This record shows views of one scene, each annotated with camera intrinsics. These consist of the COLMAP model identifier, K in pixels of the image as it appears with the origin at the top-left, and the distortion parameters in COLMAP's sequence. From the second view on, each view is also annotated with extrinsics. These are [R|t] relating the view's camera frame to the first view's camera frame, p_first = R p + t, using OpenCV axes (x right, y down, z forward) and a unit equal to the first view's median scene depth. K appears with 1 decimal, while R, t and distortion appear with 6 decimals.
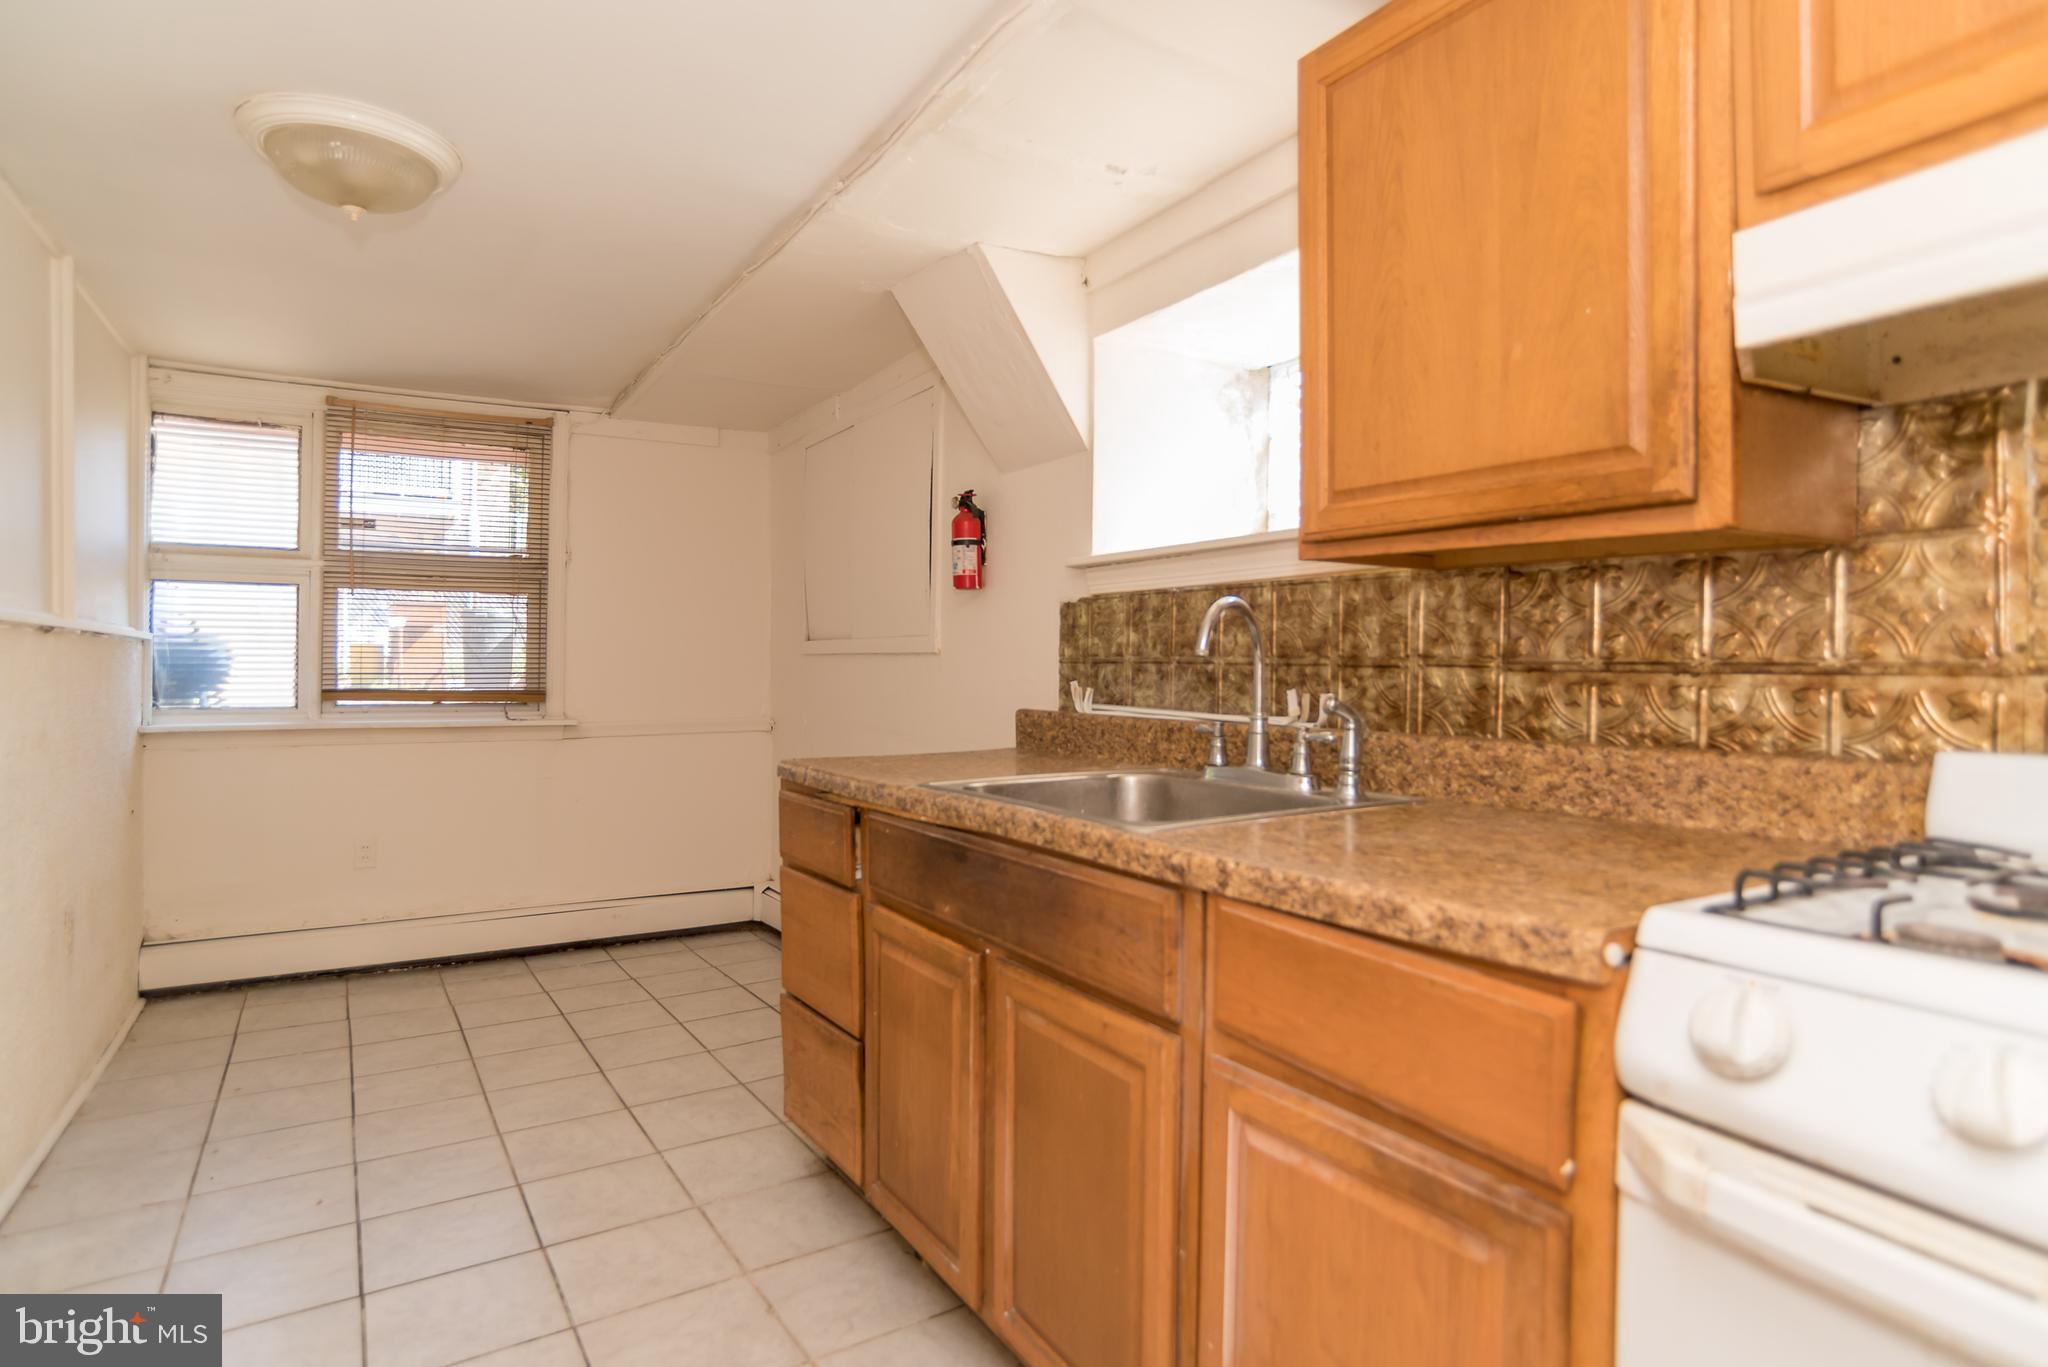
lens RADIAL K [[1056.1, 0, 975.2], [0, 1056.1, 694.0], [0, 0, 1]] dist [-0.069636, 0.041689]
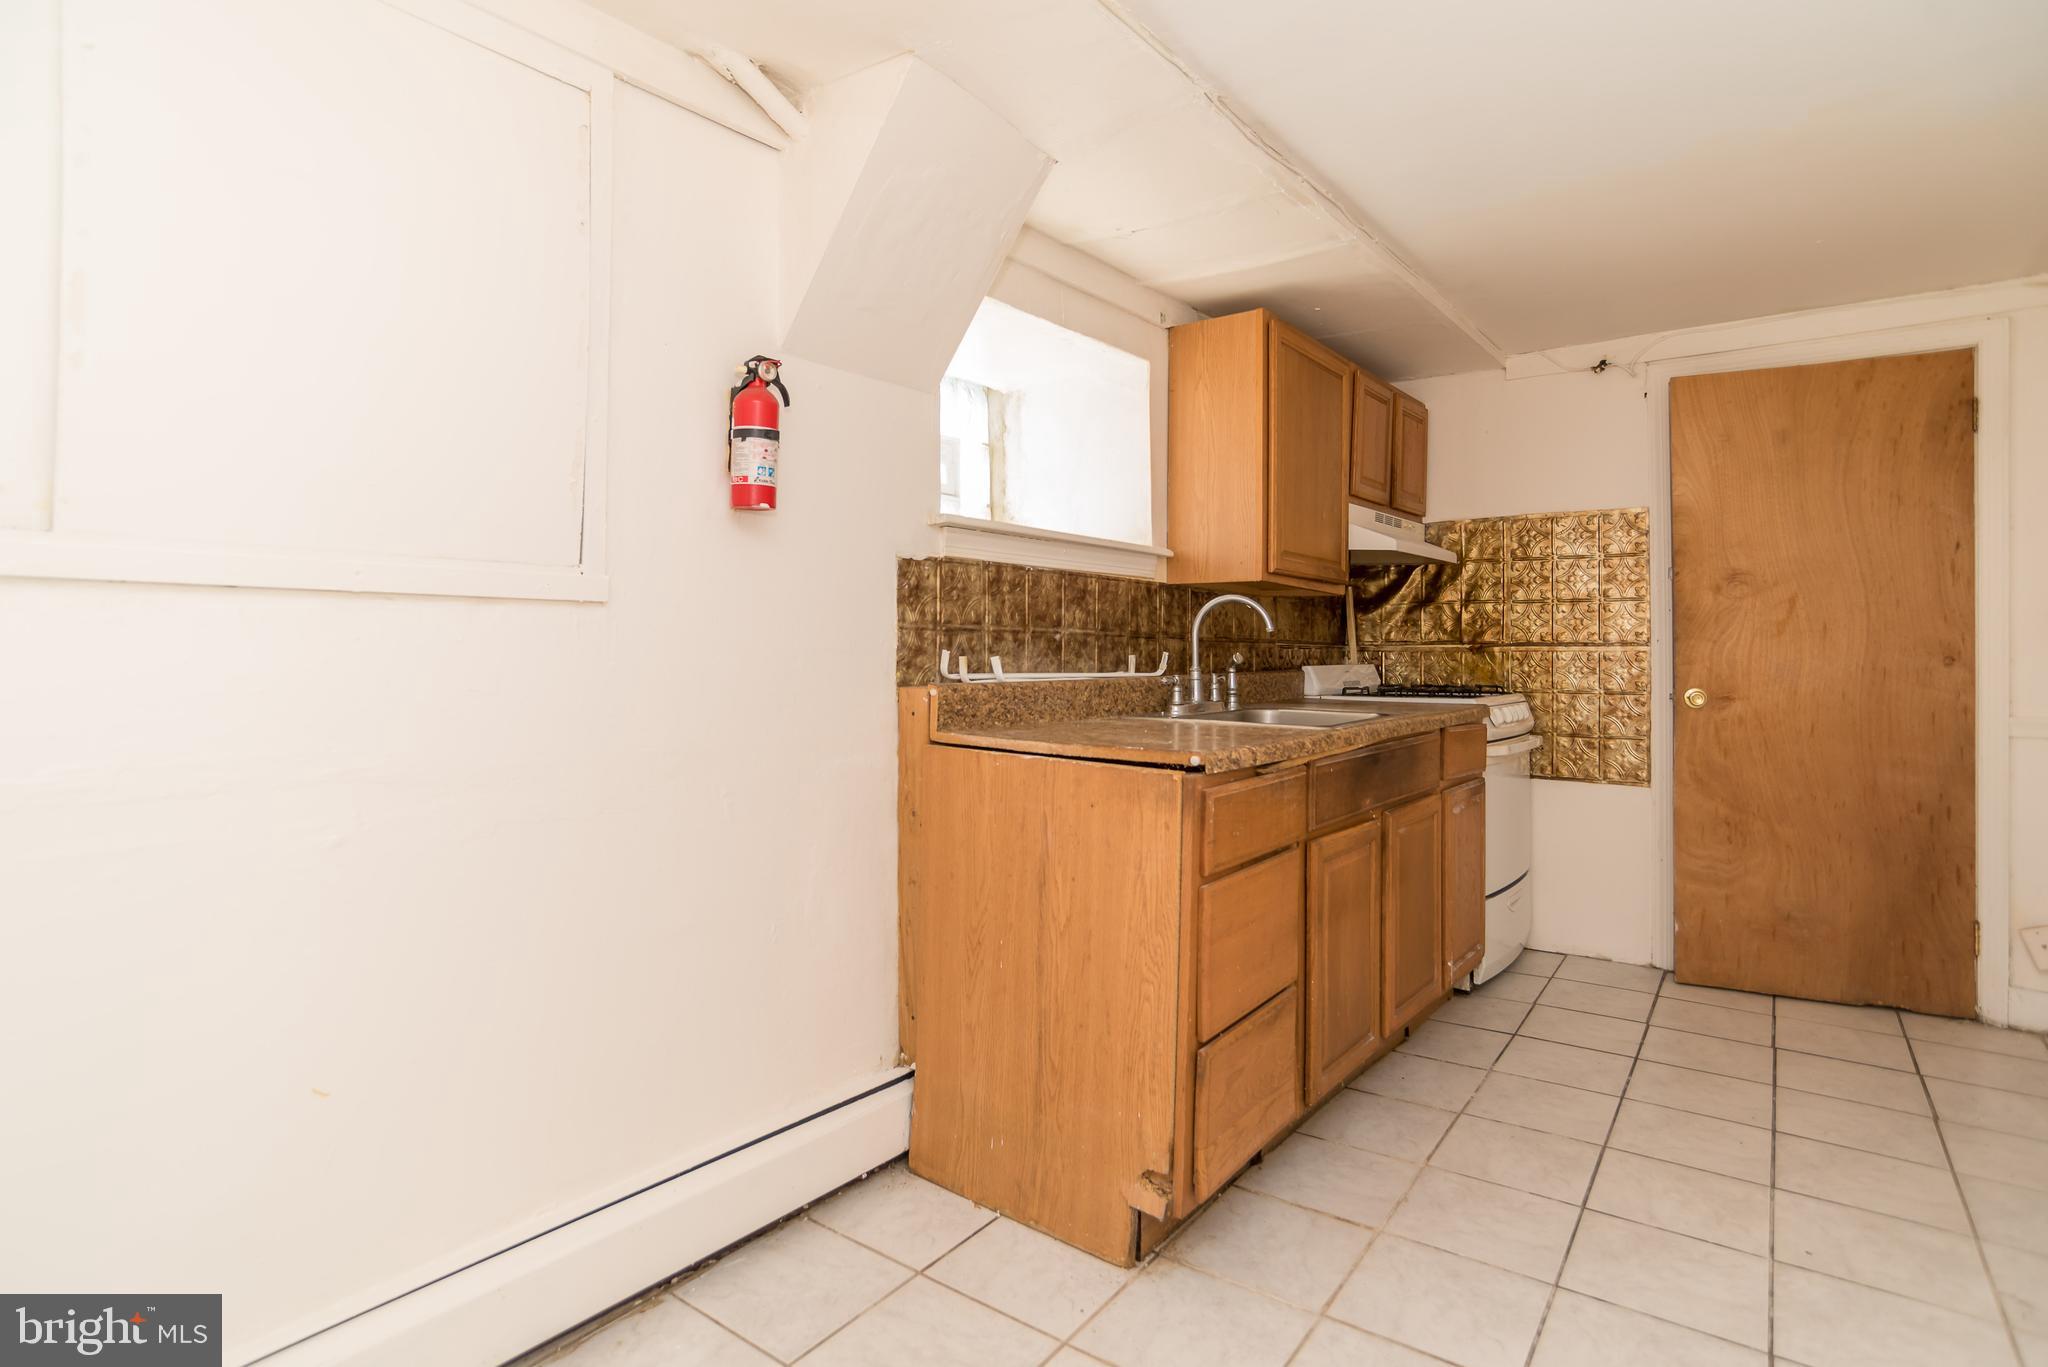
lens RADIAL K [[1056.1, 0, 975.2], [0, 1056.1, 694.0], [0, 0, 1]] dist [-0.069636, 0.041689]
pose [[-0.344524, -0.055809, 0.937117, -0.854820], [0.009384, 0.997977, 0.062883, -0.034850], [-0.938730, 0.030458, -0.343304, 1.435480]]
